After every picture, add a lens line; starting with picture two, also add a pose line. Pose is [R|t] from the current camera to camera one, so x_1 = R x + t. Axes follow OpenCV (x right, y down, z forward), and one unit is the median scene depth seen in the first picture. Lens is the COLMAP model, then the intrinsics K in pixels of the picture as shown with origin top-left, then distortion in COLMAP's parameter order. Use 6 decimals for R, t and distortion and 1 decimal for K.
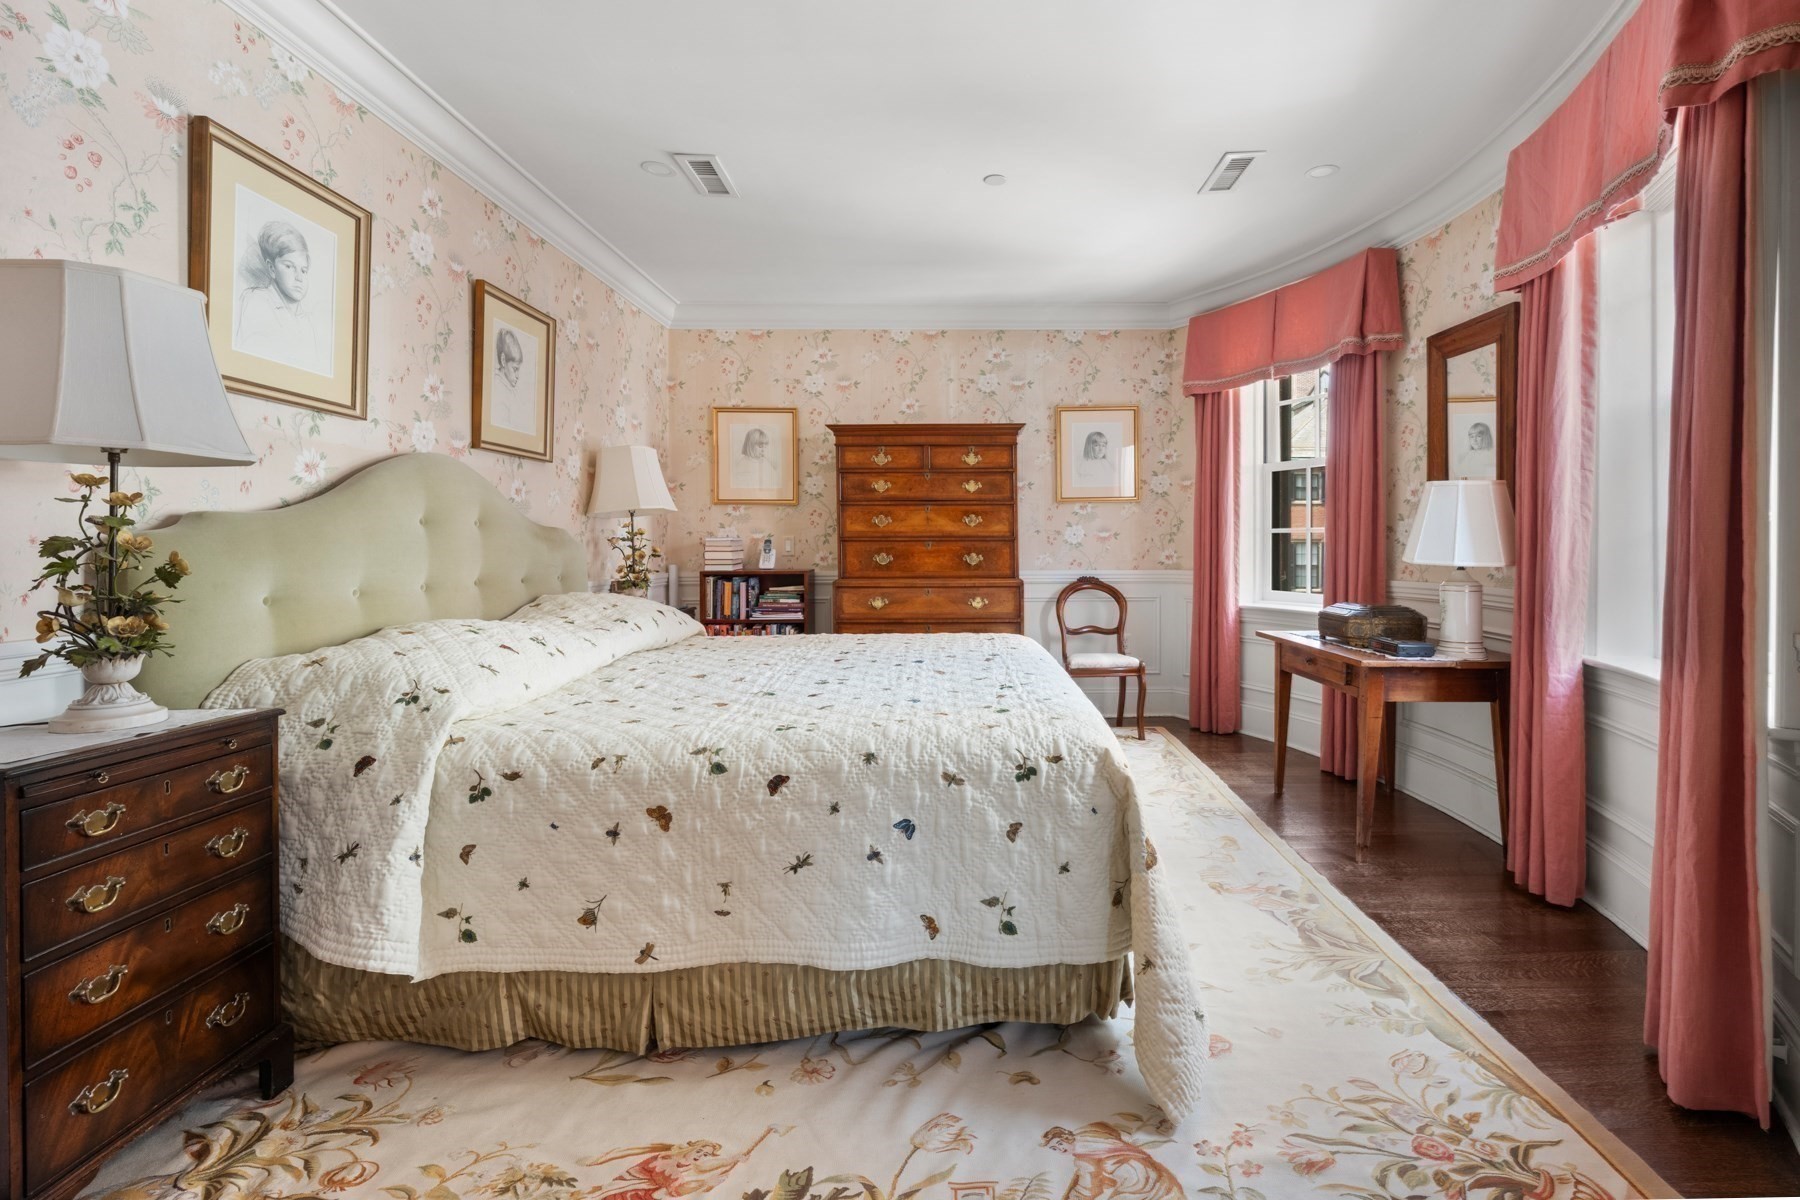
lens RADIAL K [[989.0, 0, 900.2], [0, 989.0, 543.1], [0, 0, 1]] dist [-0.003455, -0.001538]
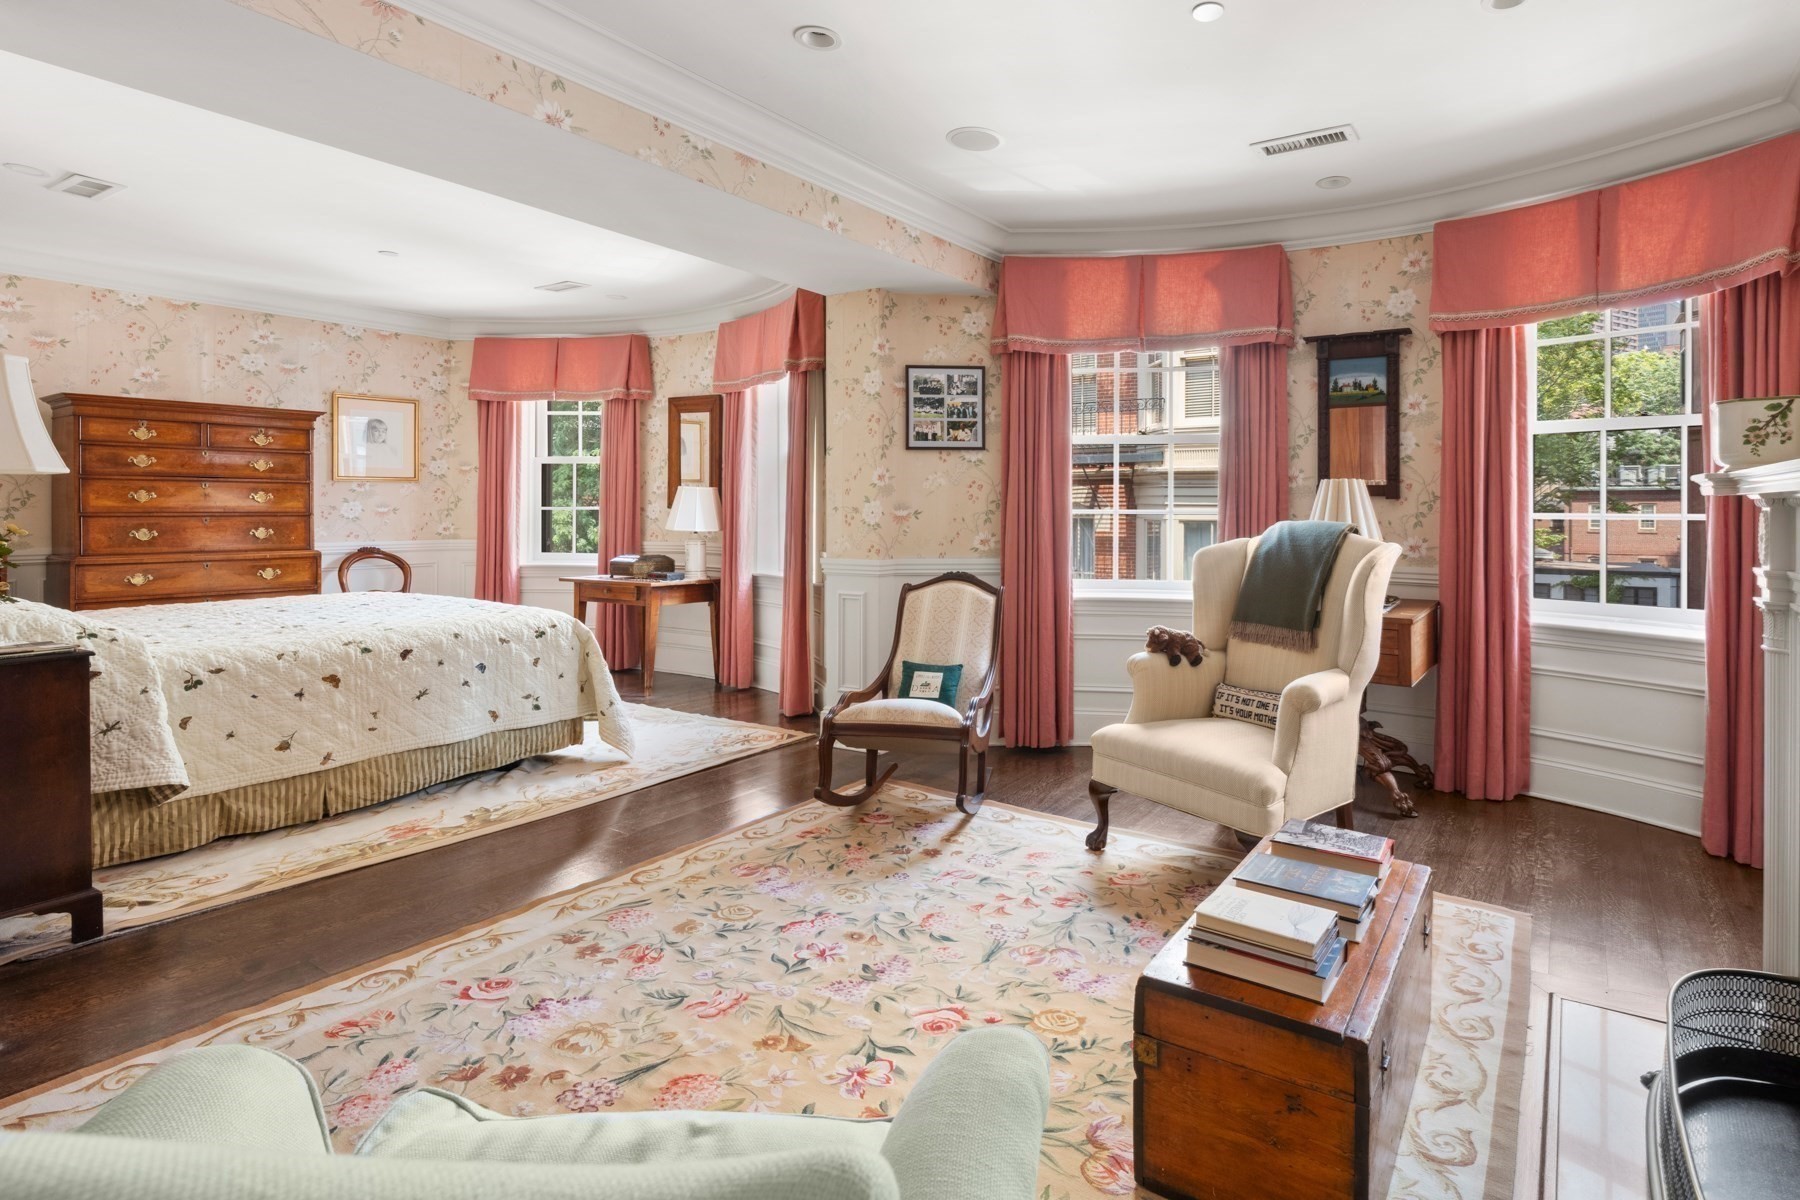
lens RADIAL K [[944.5, 0, 901.3], [0, 944.5, 508.8], [0, 0, 1]] dist [-0.002089, -0.000268]
pose [[0.700428, 0.001336, 0.713721, -0.392795], [0.002165, 0.999990, -0.003996, -0.010743], [-0.713719, 0.004344, 0.700418, -0.482129]]
